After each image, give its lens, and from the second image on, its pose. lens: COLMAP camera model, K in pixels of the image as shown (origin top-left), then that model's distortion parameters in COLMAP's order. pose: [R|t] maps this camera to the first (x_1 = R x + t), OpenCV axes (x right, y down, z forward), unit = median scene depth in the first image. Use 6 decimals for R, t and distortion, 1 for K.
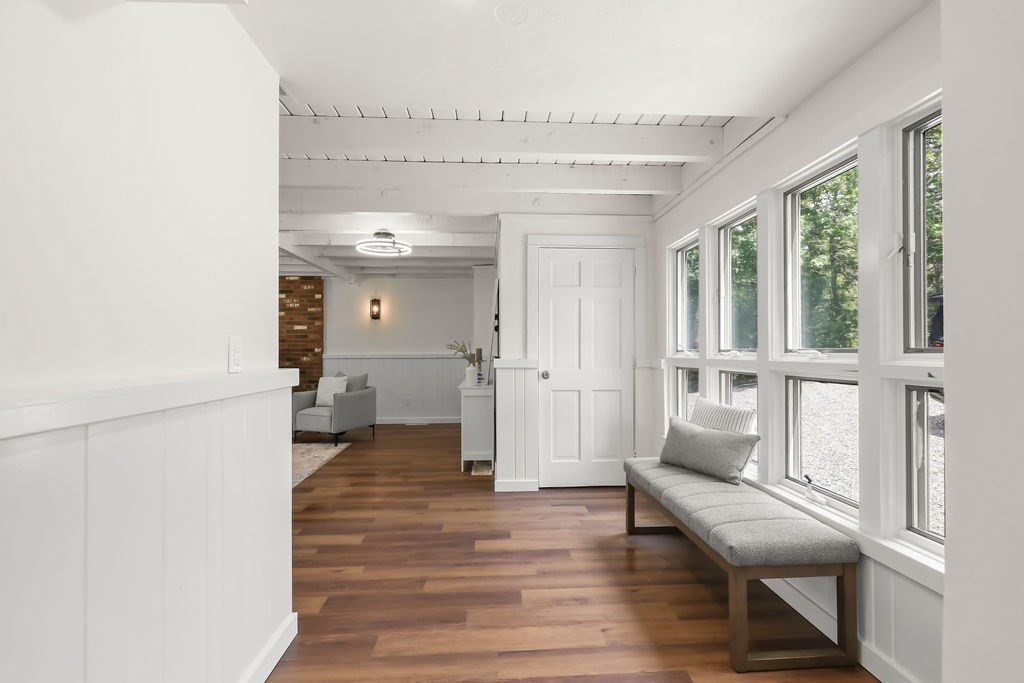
lens RADIAL K [[475.8, 0, 512.0], [0, 475.8, 341.5], [0, 0, 1]] dist [-0.001459, -0.000031]
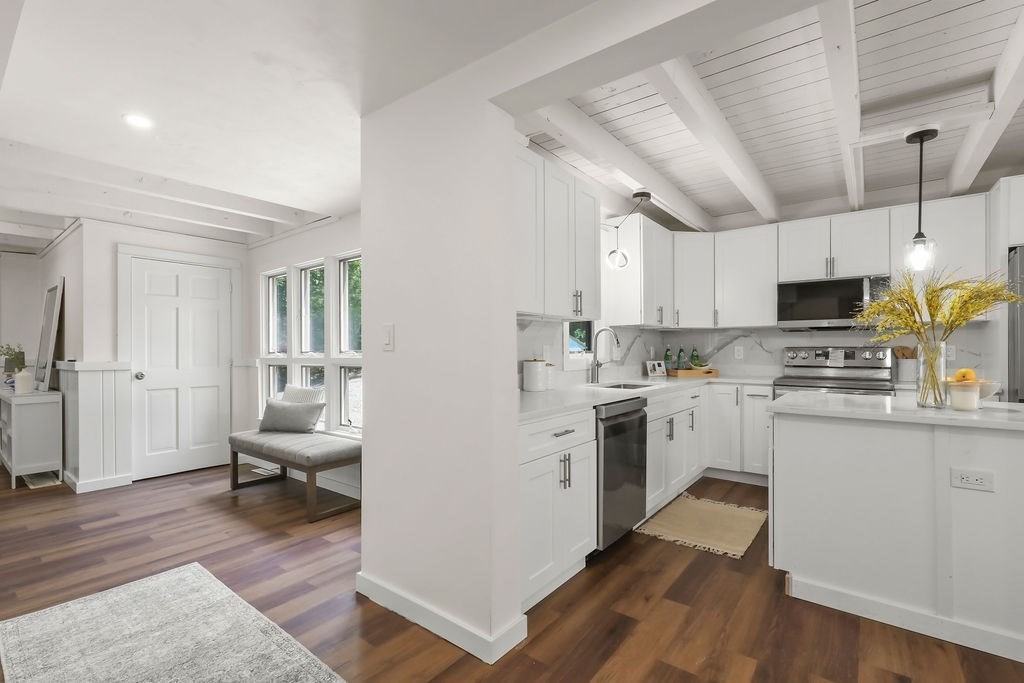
lens RADIAL K [[462.8, 0, 514.8], [0, 462.8, 350.4], [0, 0, 1]] dist [-0.000559, 0.000002]
pose [[0.665141, -0.005382, 0.746699, -0.199507], [-0.005921, 0.999905, 0.012481, -0.008377], [-0.746694, -0.012723, 0.665046, -0.458363]]
